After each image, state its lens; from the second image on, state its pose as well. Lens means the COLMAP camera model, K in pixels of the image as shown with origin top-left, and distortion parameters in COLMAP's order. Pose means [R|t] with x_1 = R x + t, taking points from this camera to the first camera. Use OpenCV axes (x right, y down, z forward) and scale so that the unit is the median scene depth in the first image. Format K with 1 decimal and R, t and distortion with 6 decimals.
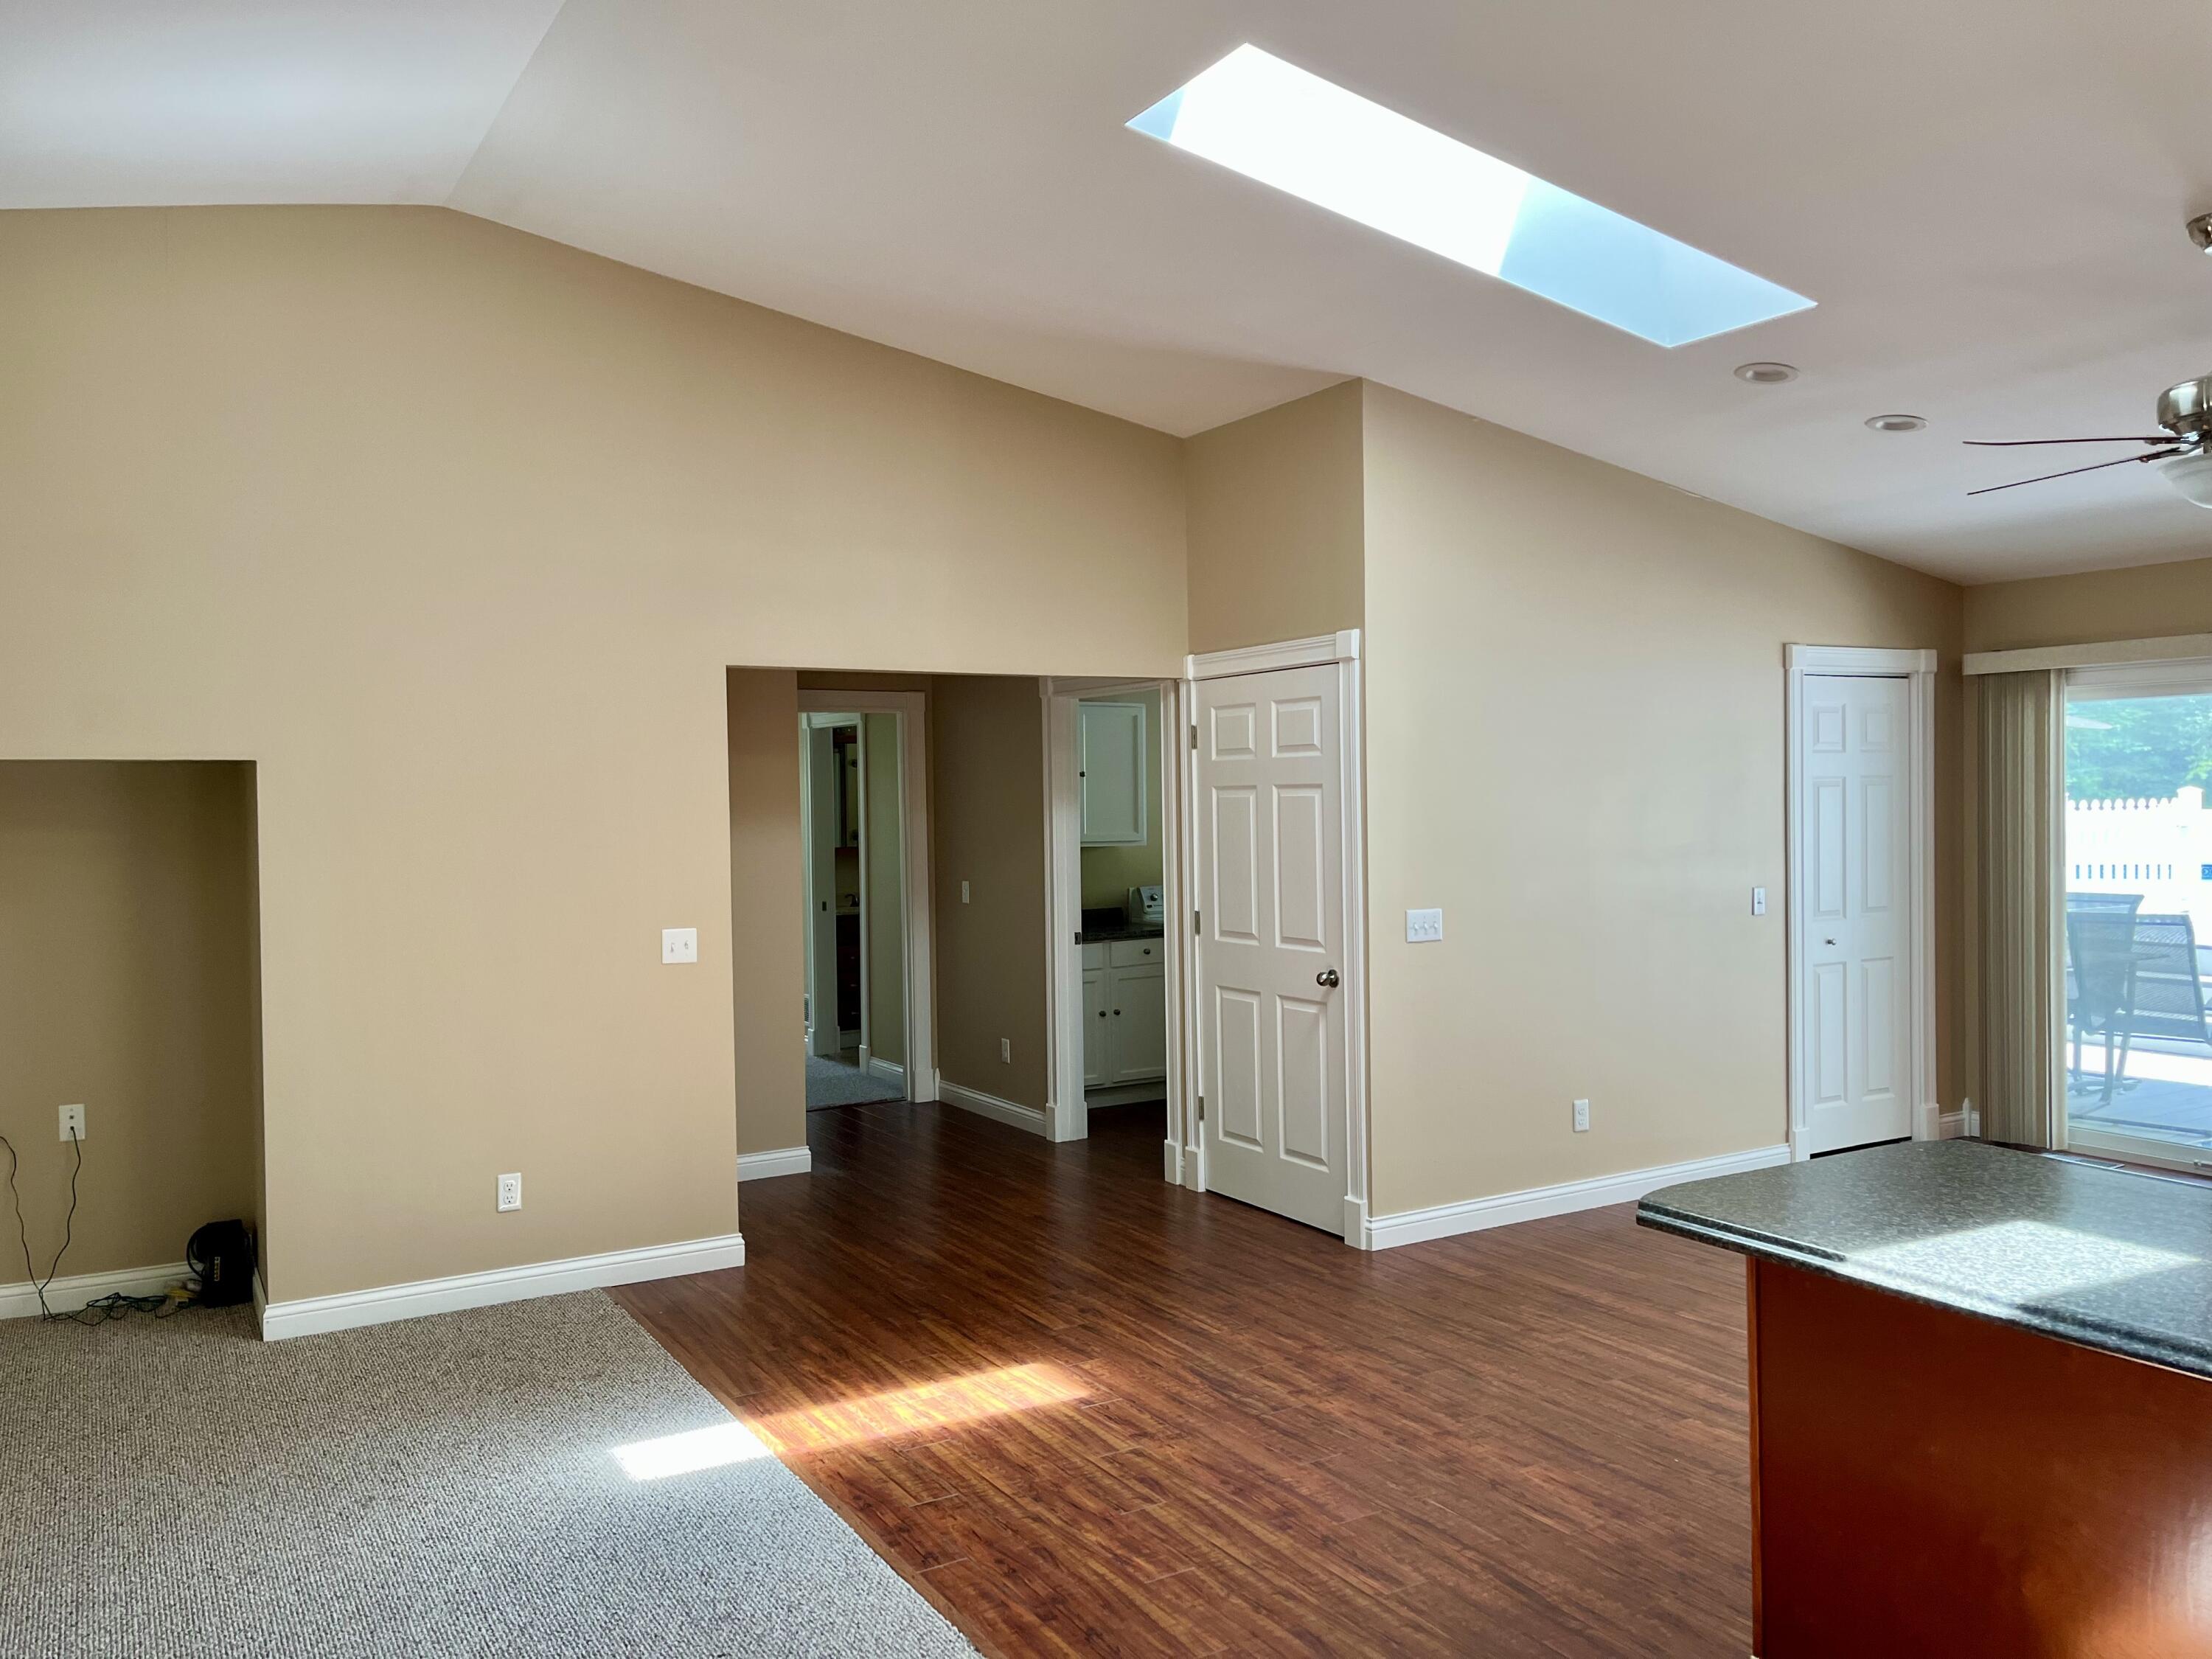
lens RADIAL K [[1676.9, 0, 1110.5], [0, 1676.9, 841.4], [0, 0, 1]] dist [0.071511, -0.086017]
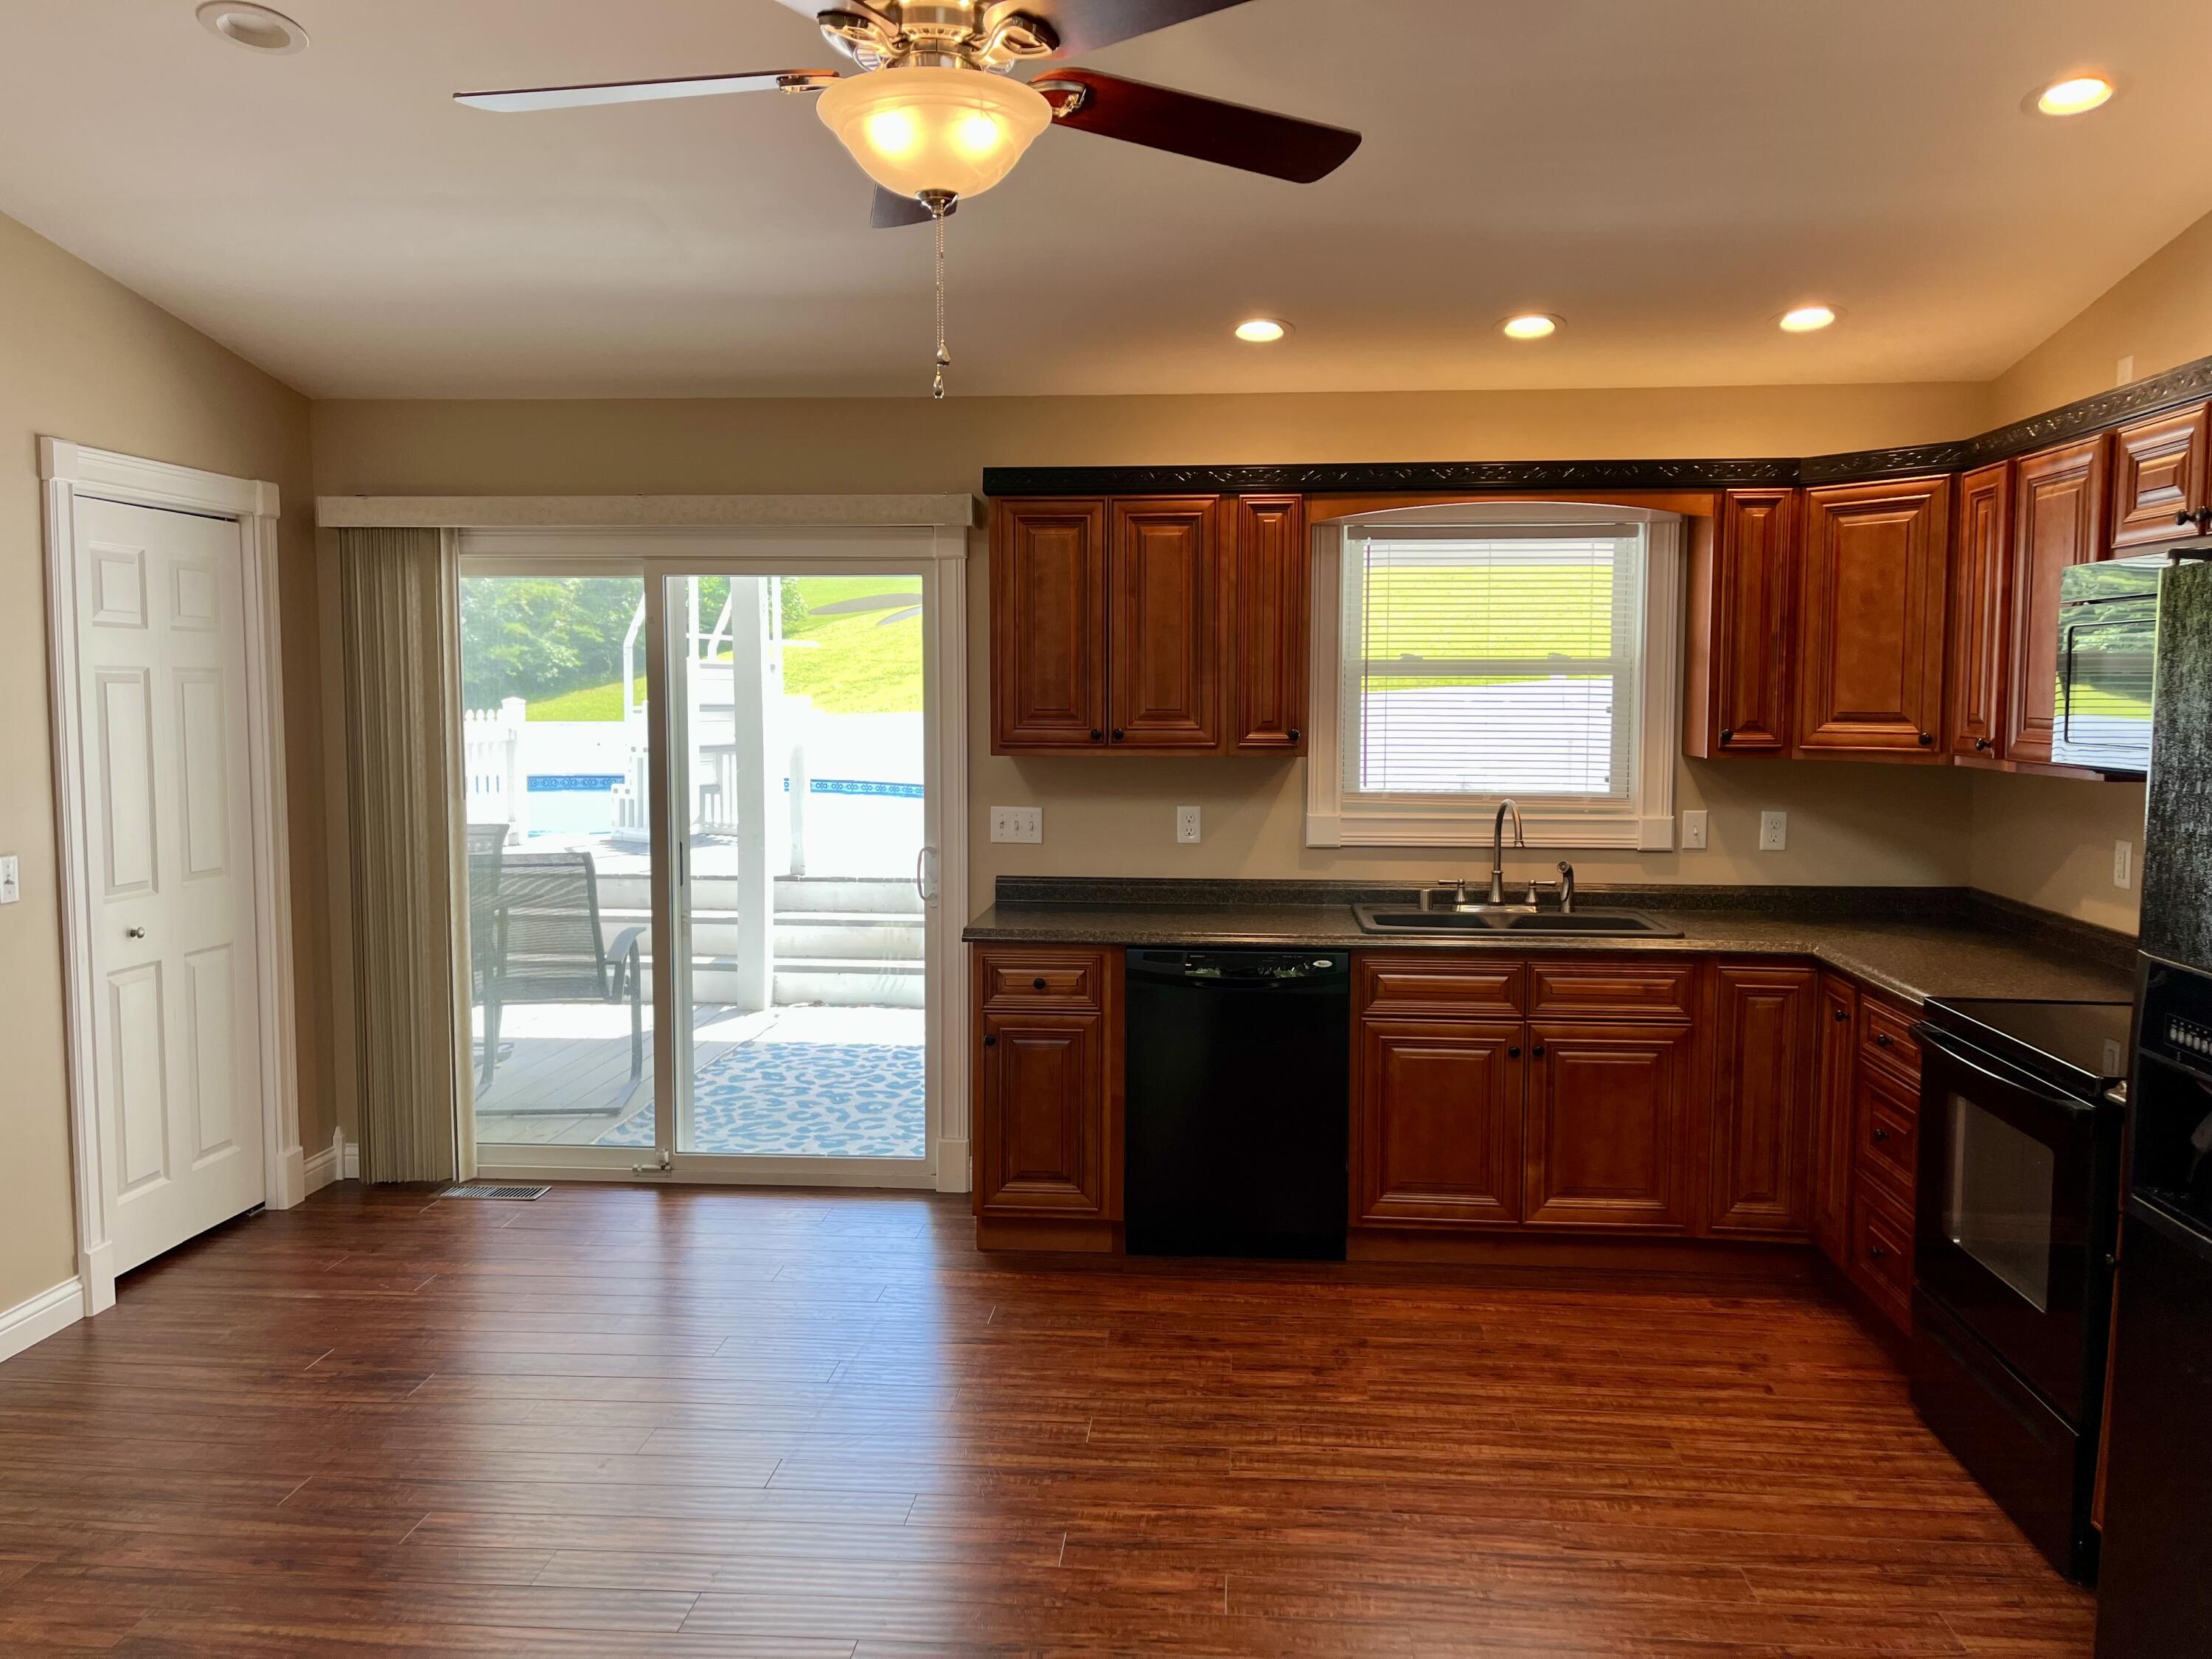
lens RADIAL K [[1676.9, 0, 1125.0], [0, 1676.9, 818.1], [0, 0, 1]] dist [0.071511, -0.086017]
pose [[0.573366, -0.043583, 0.818139, 0.146050], [0.011946, 0.998923, 0.044842, -0.007866], [-0.819212, -0.015938, 0.573269, 0.406603]]
